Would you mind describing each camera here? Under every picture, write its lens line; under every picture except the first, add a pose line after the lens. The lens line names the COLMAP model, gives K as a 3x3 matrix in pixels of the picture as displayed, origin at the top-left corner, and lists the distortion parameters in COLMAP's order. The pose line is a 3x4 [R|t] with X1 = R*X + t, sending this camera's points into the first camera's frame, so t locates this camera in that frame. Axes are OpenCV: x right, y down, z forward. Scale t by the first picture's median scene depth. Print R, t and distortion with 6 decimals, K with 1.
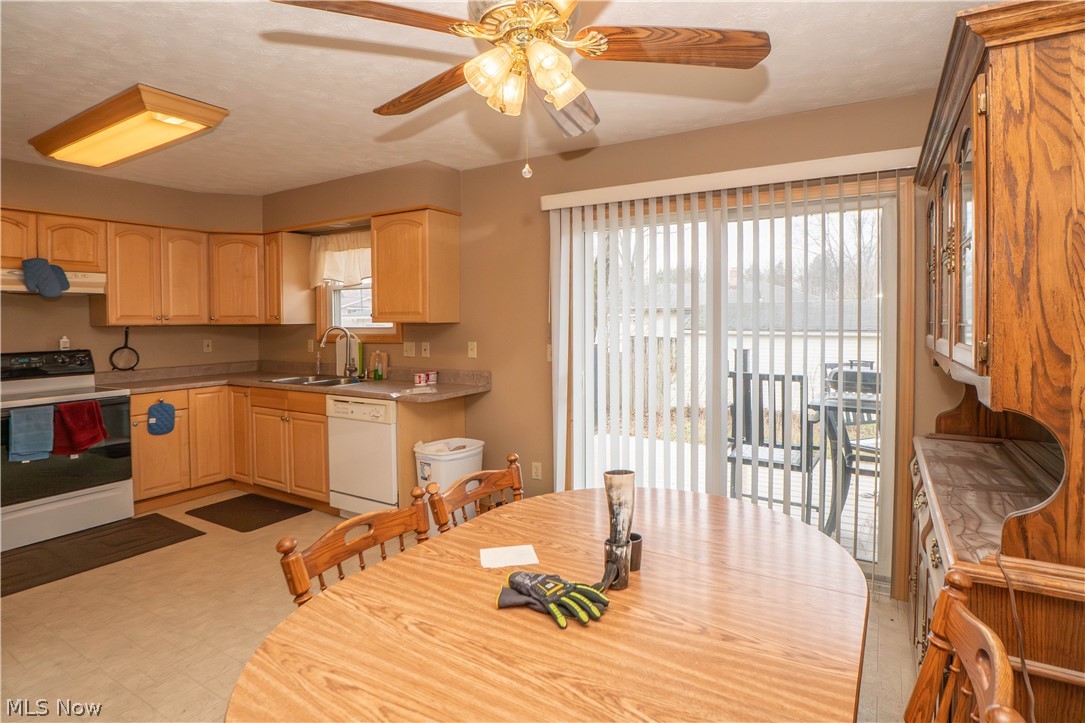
lens RADIAL K [[554.8, 0, 559.0], [0, 554.8, 324.2], [0, 0, 1]] dist [-0.031564, 0.004953]
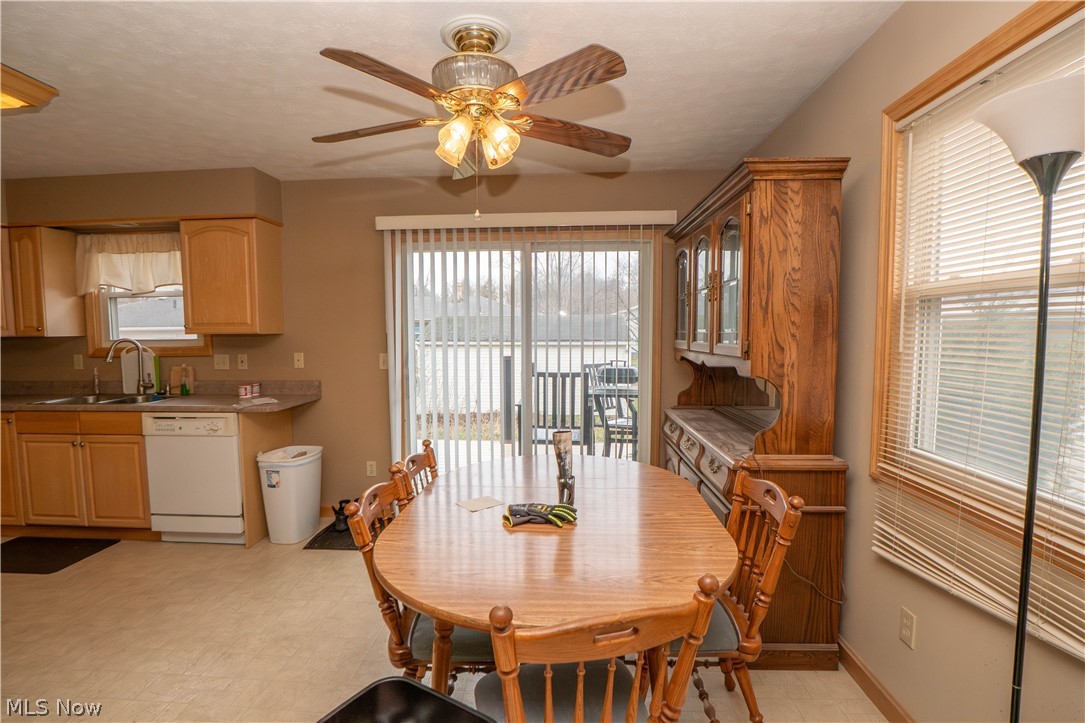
lens RADIAL K [[554.8, 0, 536.5], [0, 554.8, 368.5], [0, 0, 1]] dist [-0.031564, 0.004953]
pose [[0.877378, -0.031123, 0.478789, -0.259890], [0.004493, 0.998383, 0.056665, 0.005444], [-0.479779, -0.047566, 0.876099, -0.103360]]
